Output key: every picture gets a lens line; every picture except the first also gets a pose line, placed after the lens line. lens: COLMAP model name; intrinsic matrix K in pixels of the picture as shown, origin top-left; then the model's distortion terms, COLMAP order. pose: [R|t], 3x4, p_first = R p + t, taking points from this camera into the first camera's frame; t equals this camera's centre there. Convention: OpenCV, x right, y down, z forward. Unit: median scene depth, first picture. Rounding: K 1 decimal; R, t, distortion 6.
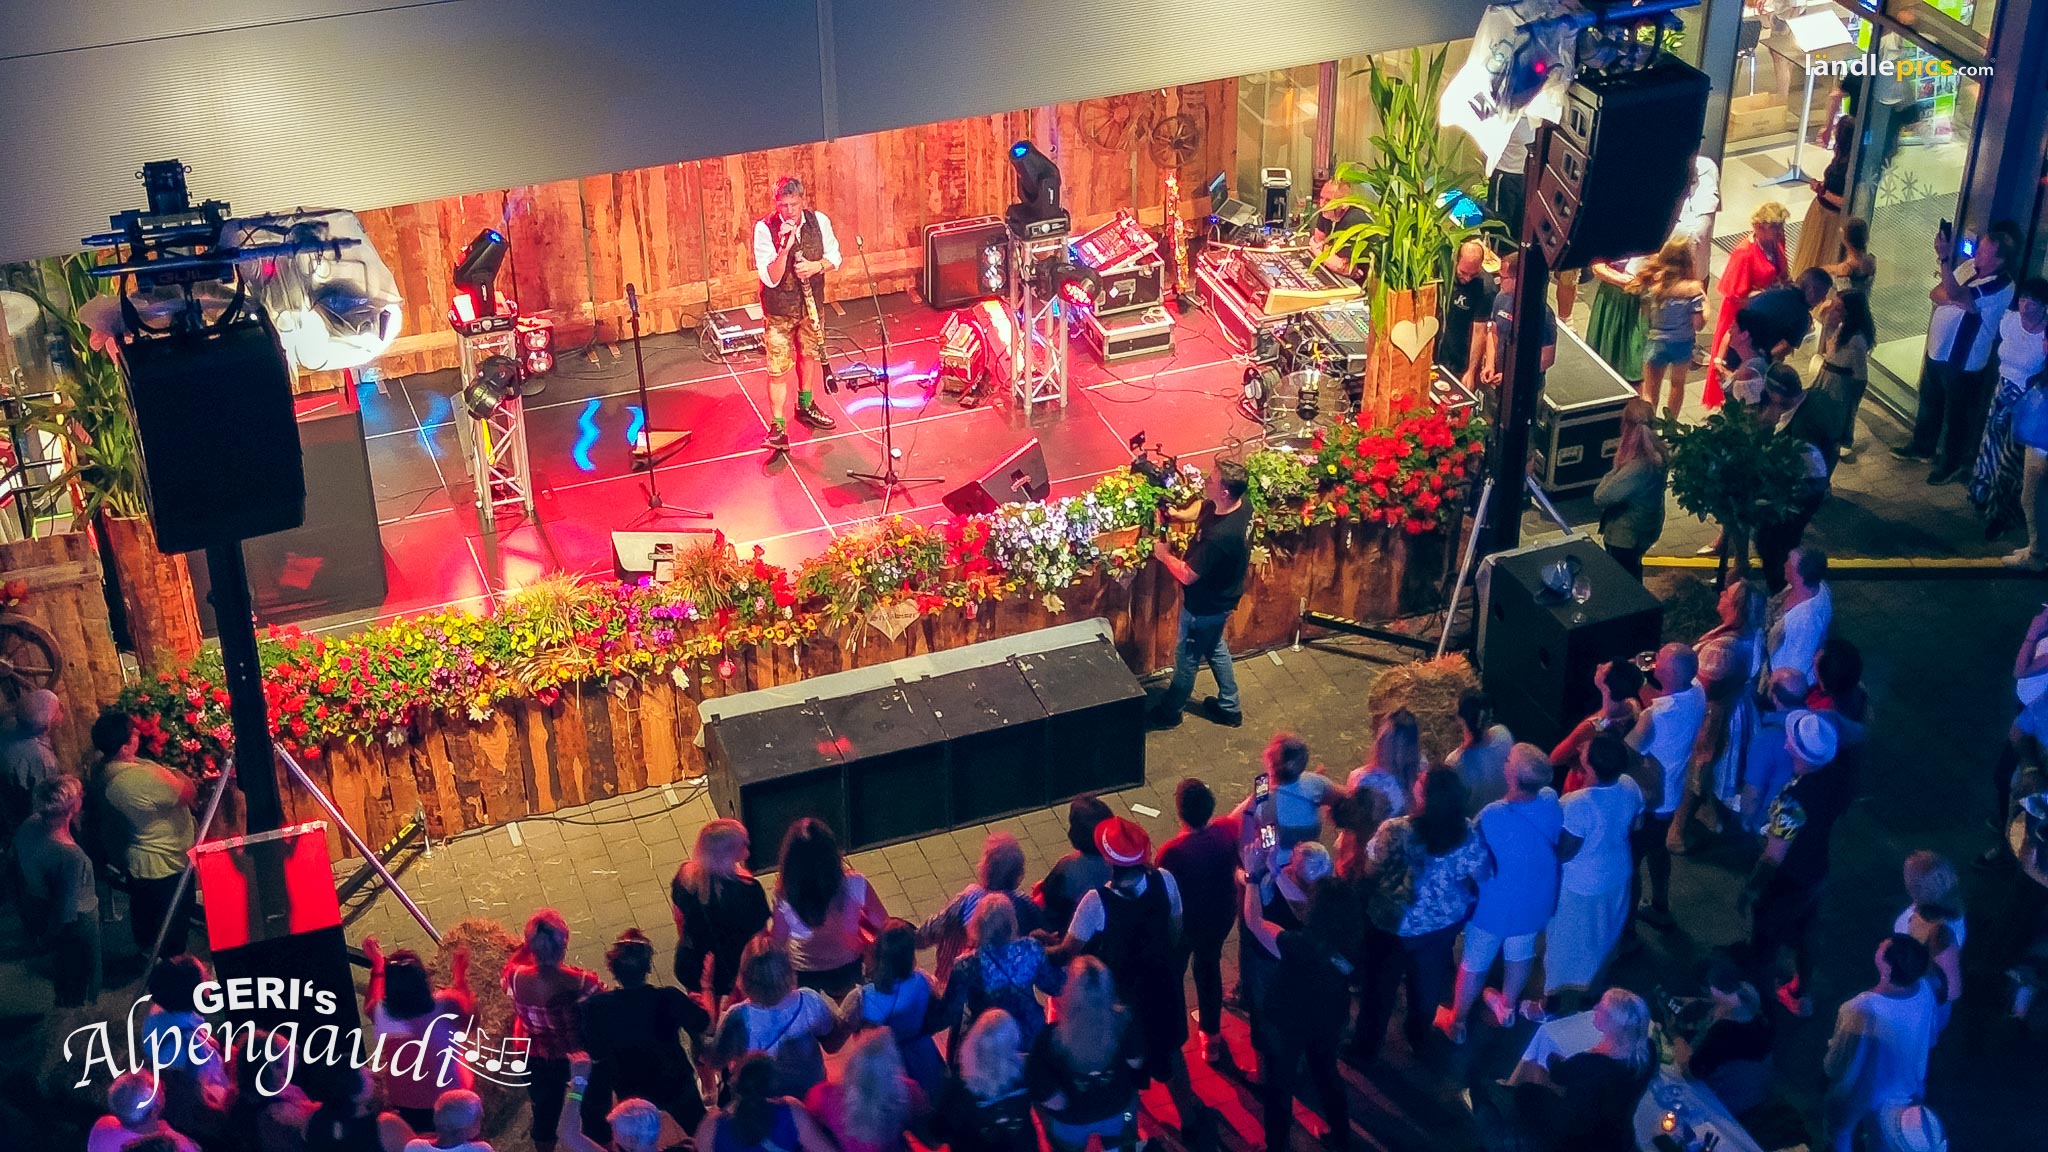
lens RADIAL K [[2915.9, 0, 1043.8], [0, 2915.9, 572.2], [0, 0, 1]] dist [0.167706, -0.489178]
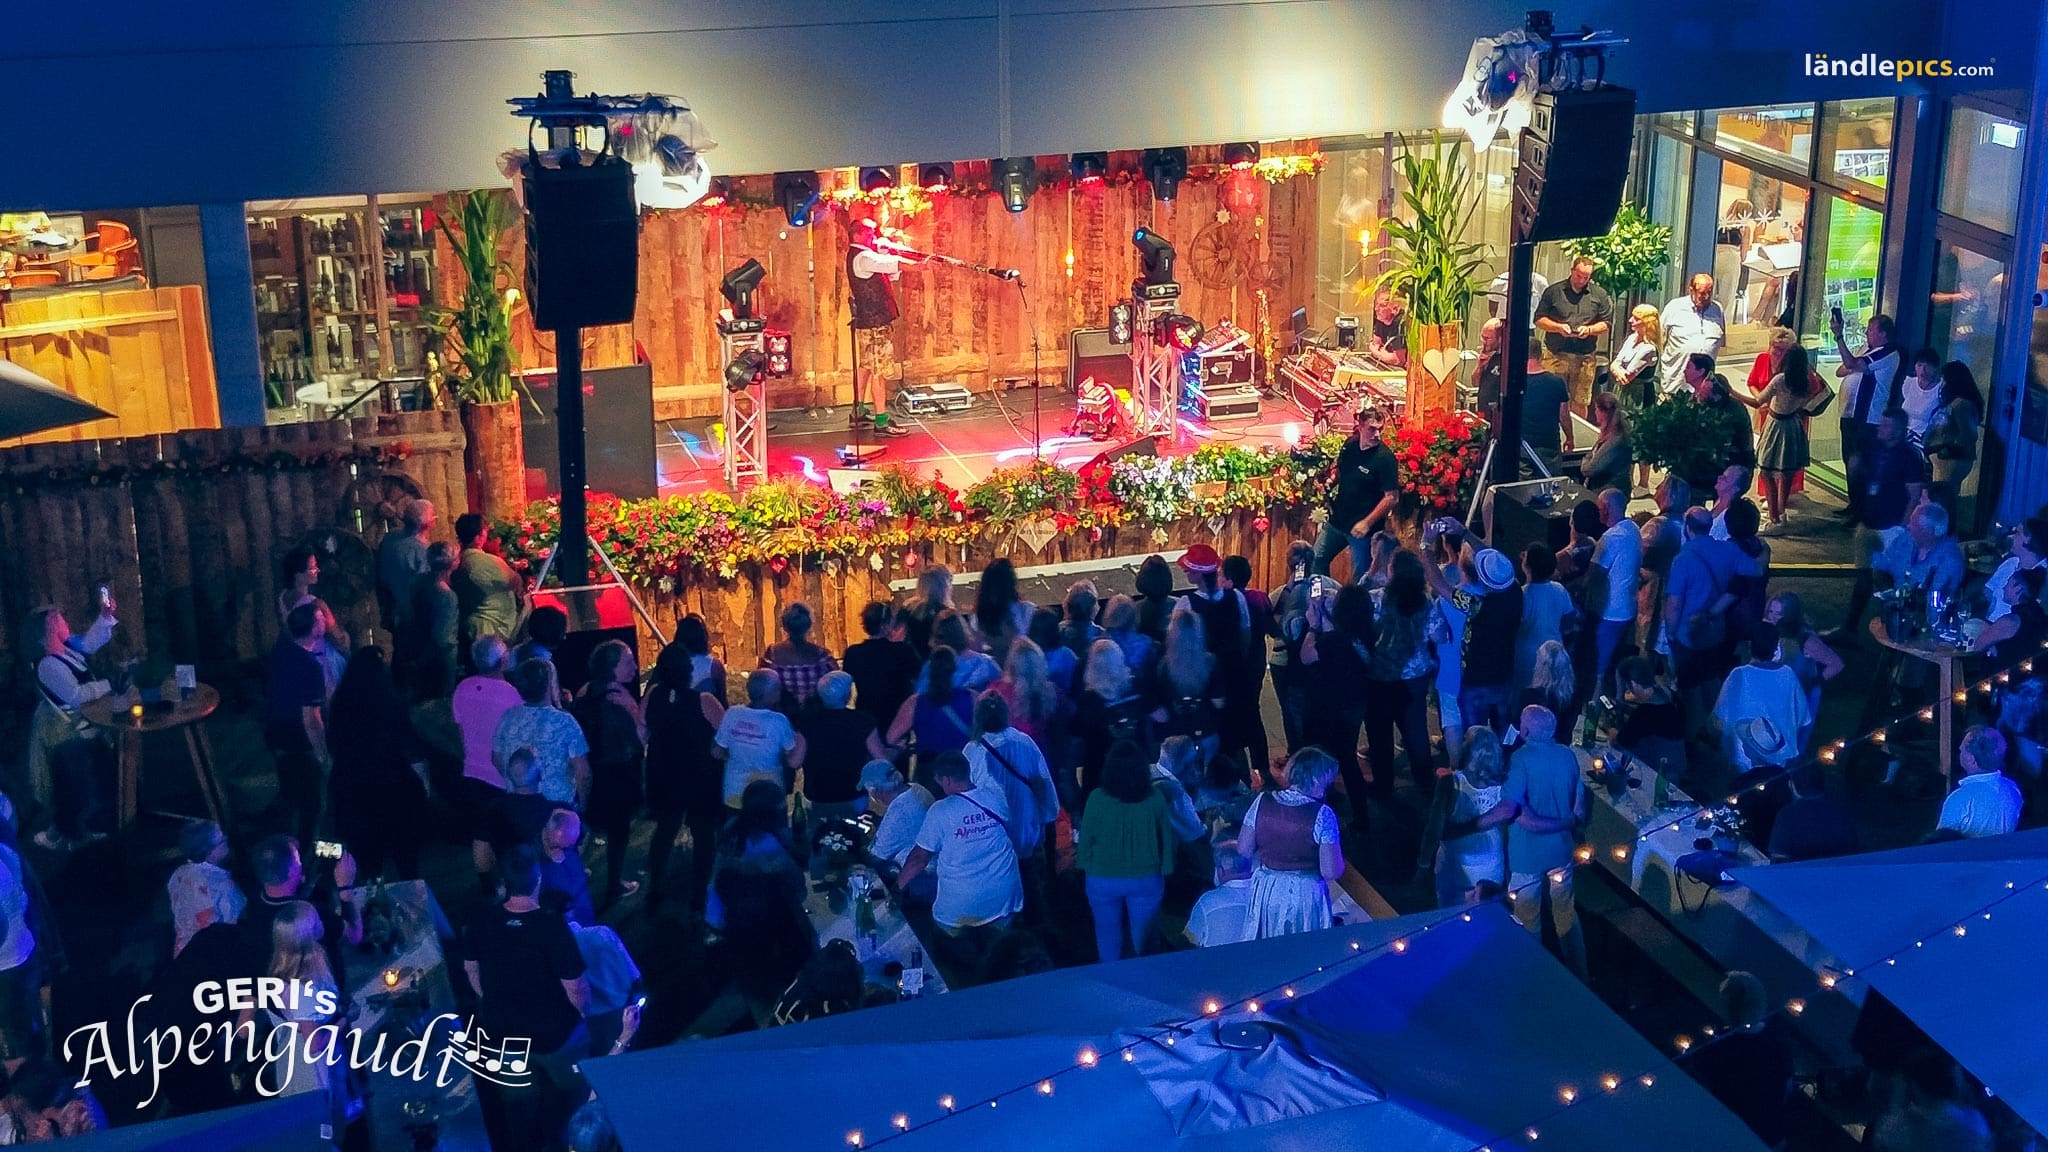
lens RADIAL K [[2915.9, 0, 1043.8], [0, 2915.9, 572.2], [0, 0, 1]] dist [0.167706, -0.489178]
pose [[0.998455, 0.020682, -0.051566, 0.019632], [-0.031827, 0.973667, -0.225743, 0.332208], [0.045539, 0.227035, 0.972821, -0.279936]]
